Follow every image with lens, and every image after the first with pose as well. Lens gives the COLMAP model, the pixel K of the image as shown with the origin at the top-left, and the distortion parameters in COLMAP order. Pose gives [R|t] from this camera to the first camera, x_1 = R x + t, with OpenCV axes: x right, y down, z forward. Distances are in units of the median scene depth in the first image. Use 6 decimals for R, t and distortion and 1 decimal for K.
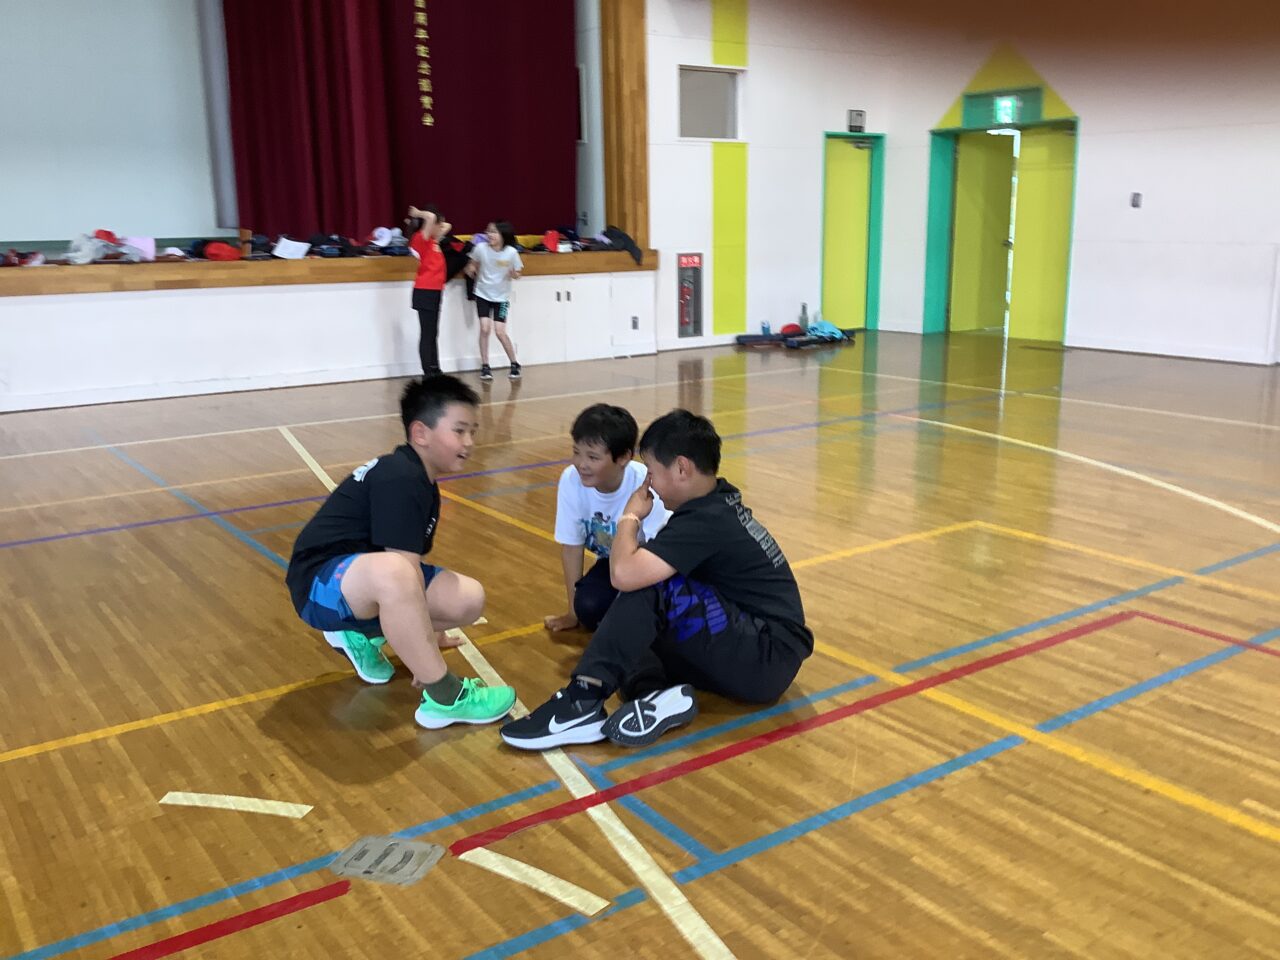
lens RADIAL K [[1169.5, 0, 647.1], [0, 1169.5, 474.2], [0, 0, 1]] dist [0.032647, 0.000000]
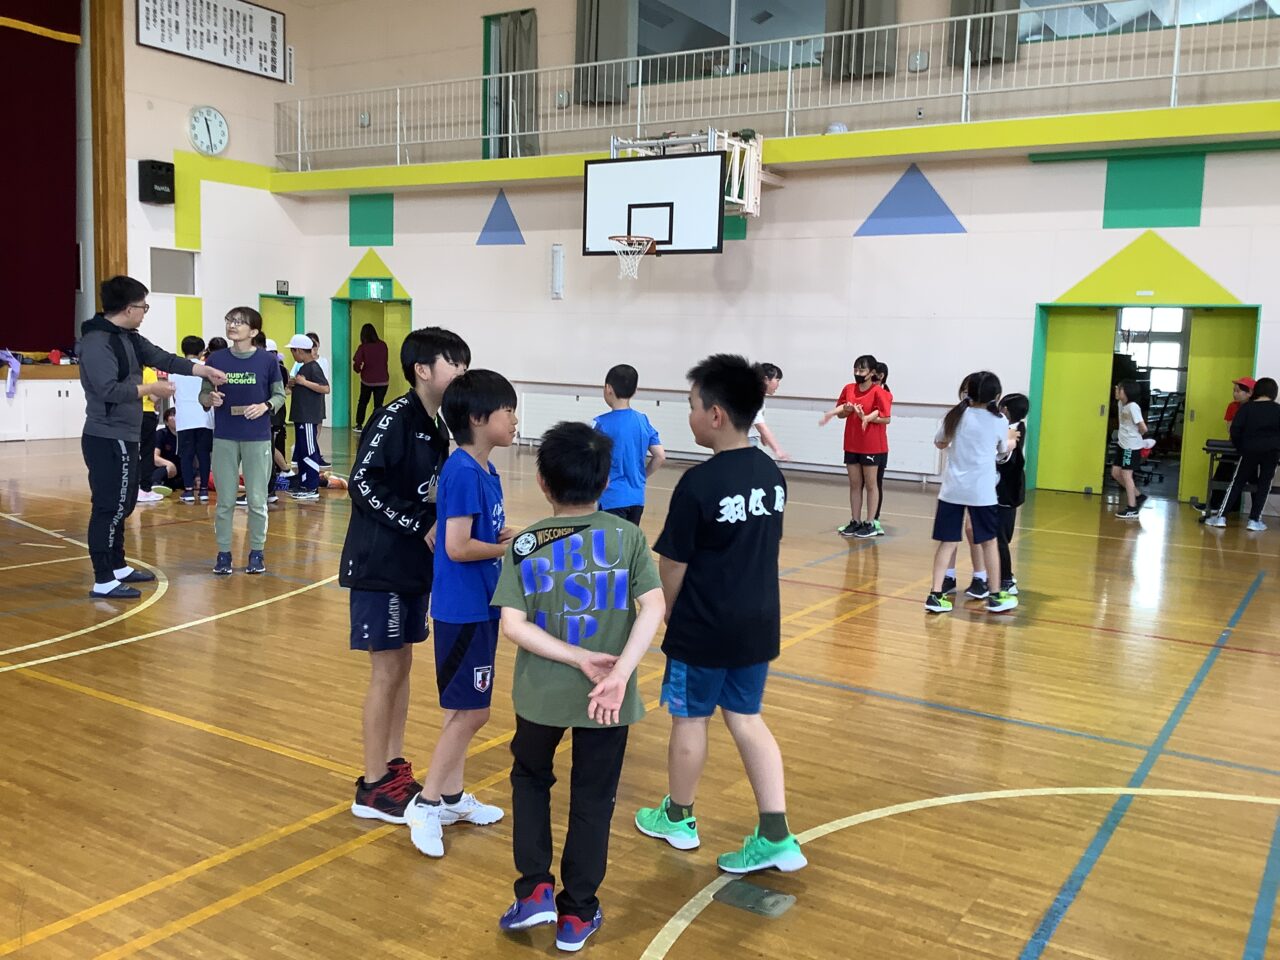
lens RADIAL K [[1169.5, 0, 646.3], [0, 1169.5, 477.1], [0, 0, 1]] dist [0.032647, 0.000000]
pose [[0.935843, 0.004523, 0.352387, 0.090546], [0.030158, 0.995222, -0.092865, 0.111277], [-0.351124, 0.097534, 0.931235, -0.623657]]
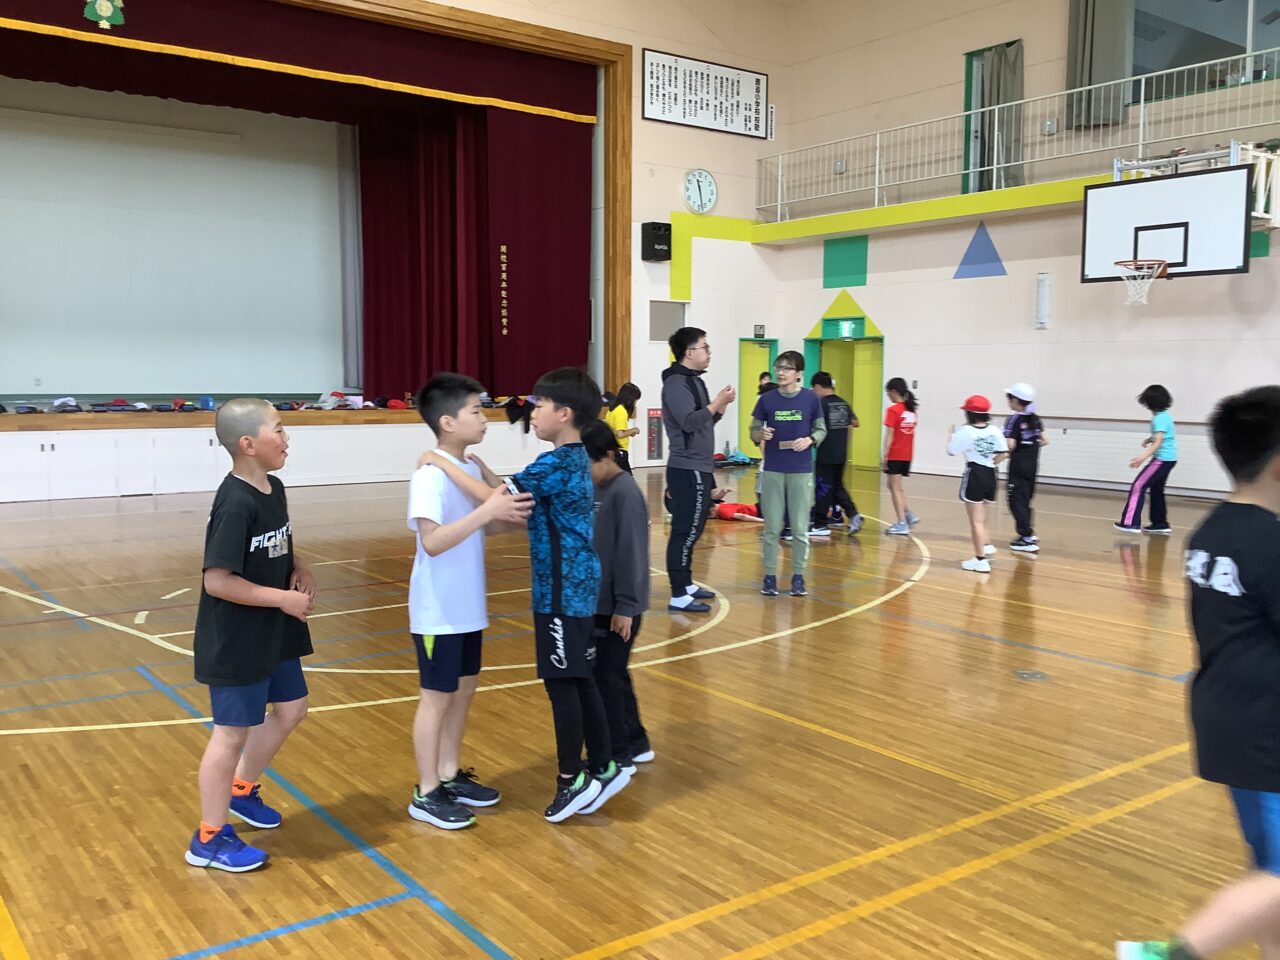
lens RADIAL K [[1169.5, 0, 651.5], [0, 1169.5, 481.4], [0, 0, 1]] dist [0.032647, 0.000000]
pose [[0.999751, 0.017603, 0.013693, 0.010455], [-0.015787, 0.992282, -0.122990, 0.117451], [-0.015752, 0.122743, 0.992313, -0.635121]]
